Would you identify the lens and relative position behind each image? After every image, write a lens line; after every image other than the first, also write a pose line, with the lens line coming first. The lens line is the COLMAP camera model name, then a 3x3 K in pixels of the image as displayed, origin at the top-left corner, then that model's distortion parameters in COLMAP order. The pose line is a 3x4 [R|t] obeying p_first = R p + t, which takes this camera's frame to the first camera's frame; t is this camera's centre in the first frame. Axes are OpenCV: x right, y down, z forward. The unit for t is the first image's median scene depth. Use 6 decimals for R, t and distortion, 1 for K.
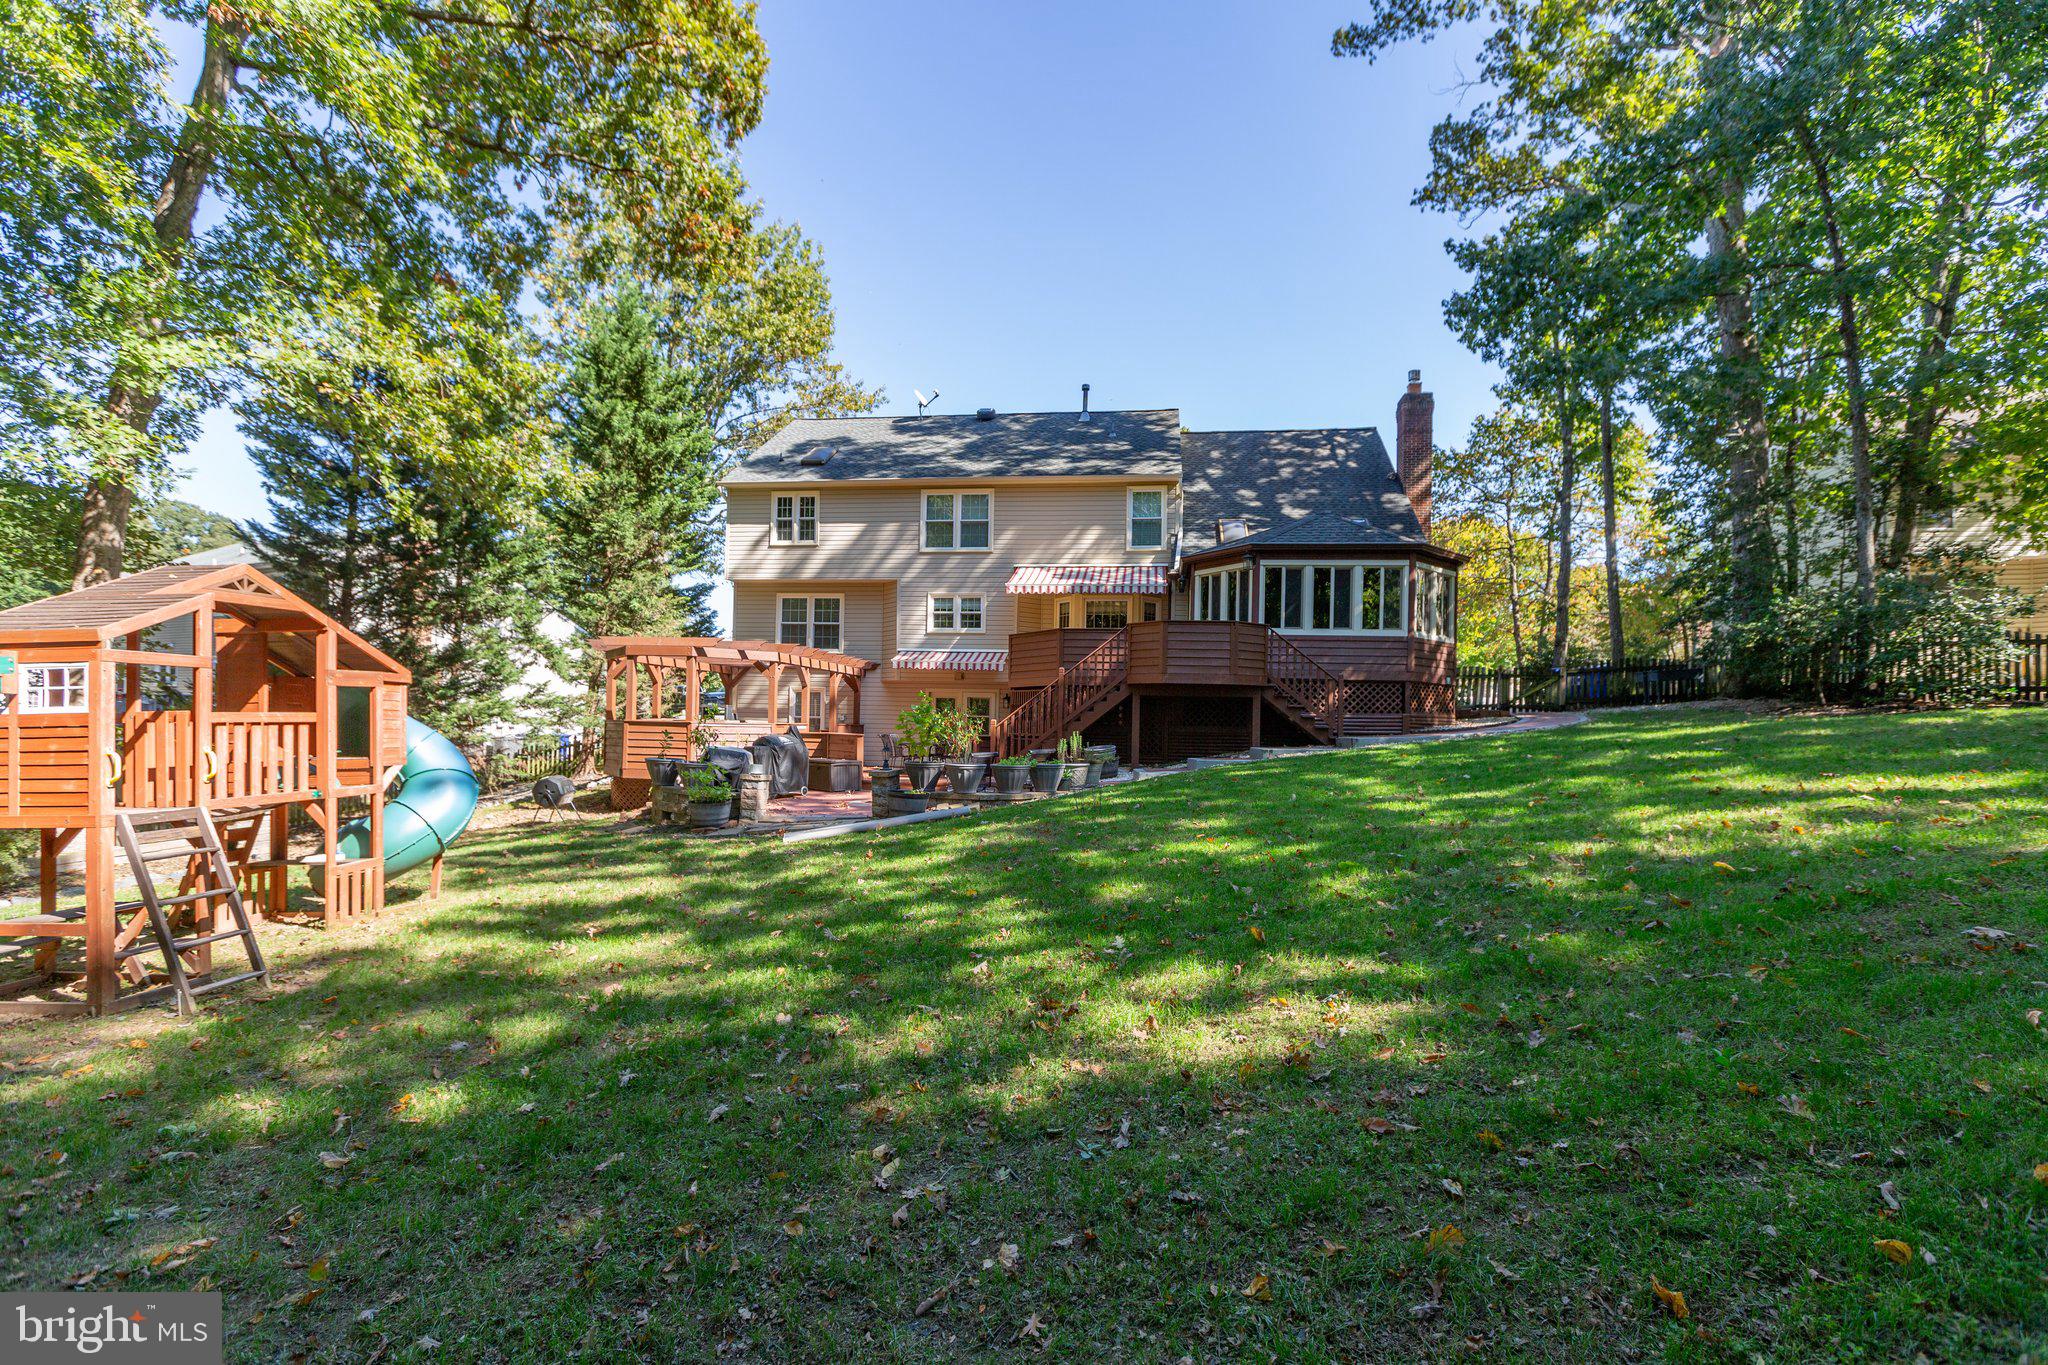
lens RADIAL K [[915.6, 0, 1023.1], [0, 915.6, 713.7], [0, 0, 1]] dist [0.000153, 0.000010]
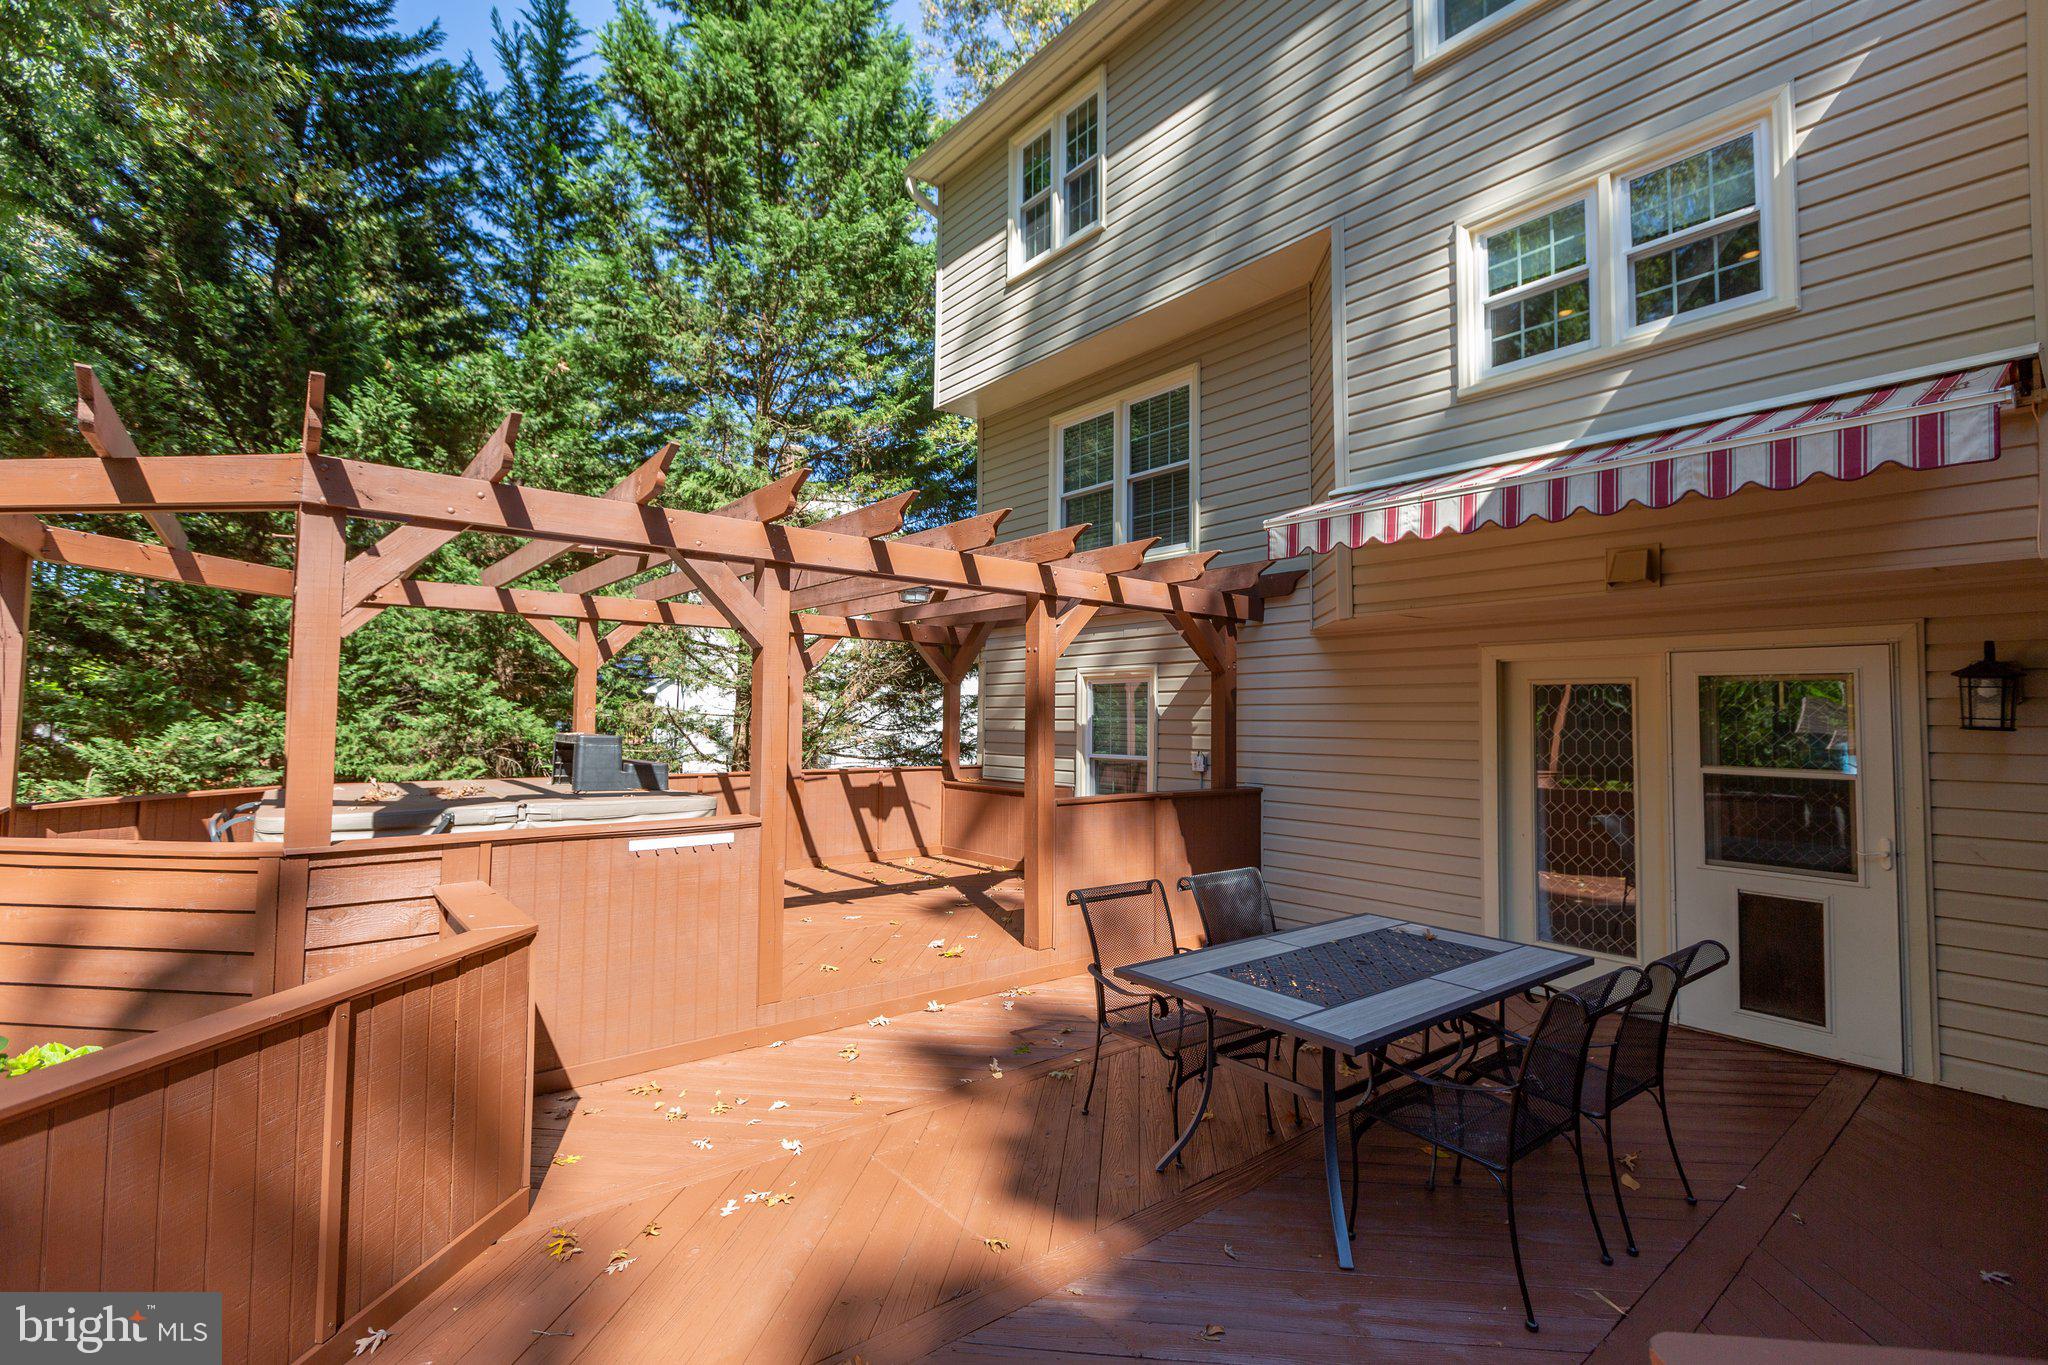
lens RADIAL K [[909.5, 0, 1022.5], [0, 909.5, 678.7], [0, 0, 1]] dist [-0.001250, -0.000095]
pose [[0.734778, -0.044012, -0.676878, -0.036552], [0.013625, 0.998649, -0.050145, -0.009727], [0.678171, 0.027623, 0.734385, 0.793812]]
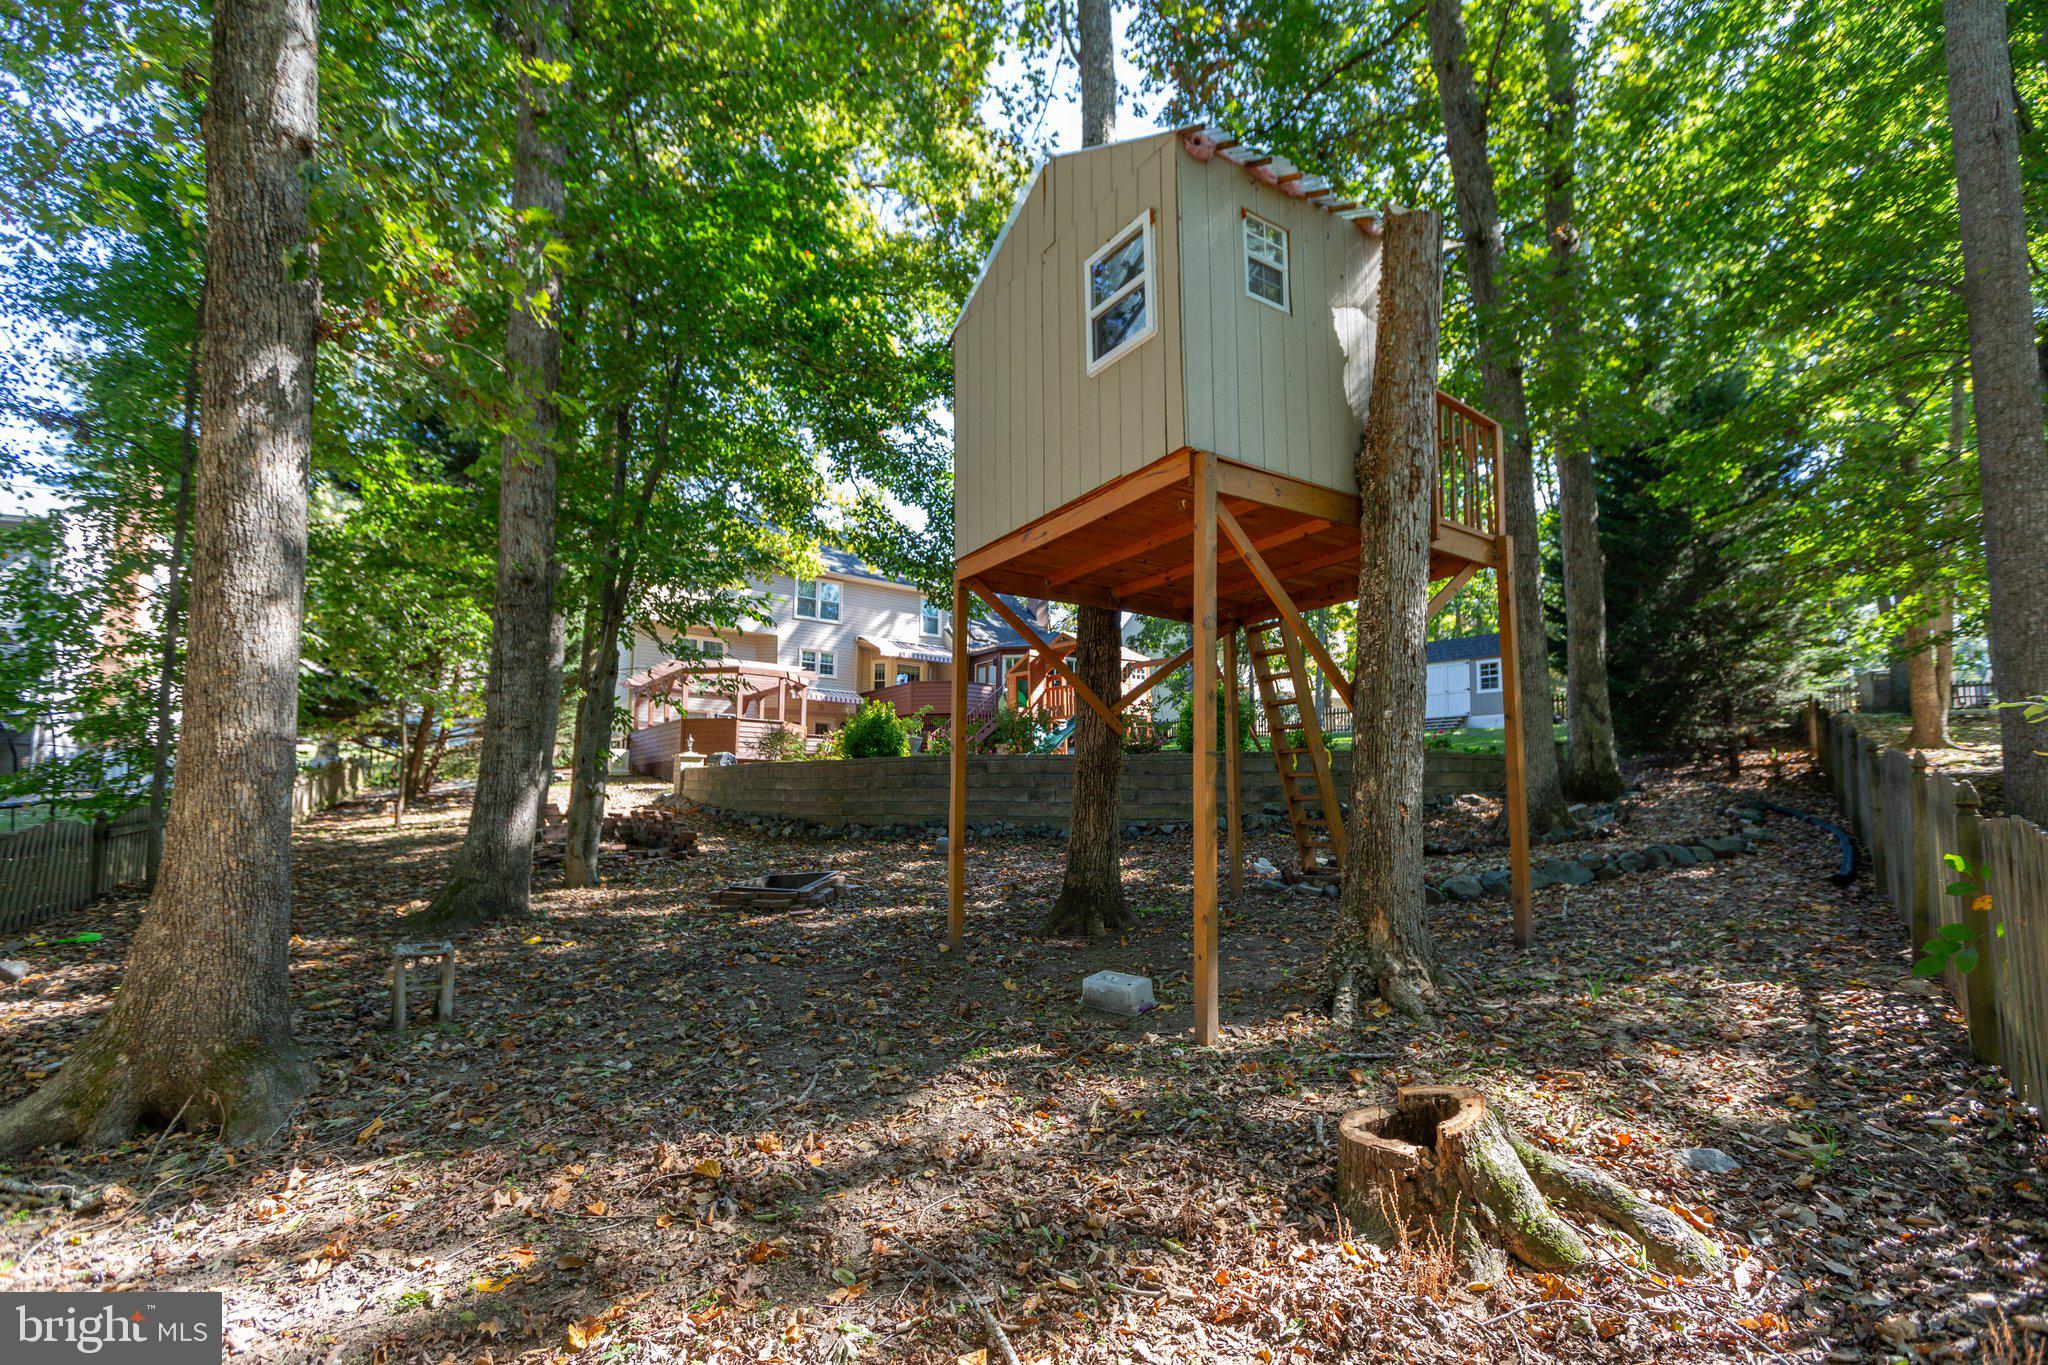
lens RADIAL K [[945.0, 0, 1019.0], [0, 945.0, 691.0], [0, 0, 1]] dist [0.000293, 0.000235]
pose [[0.724838, 0.078887, 0.684388, -0.890391], [-0.004584, 0.993953, -0.109714, 0.099563], [-0.688904, 0.076388, 0.720816, -0.302082]]
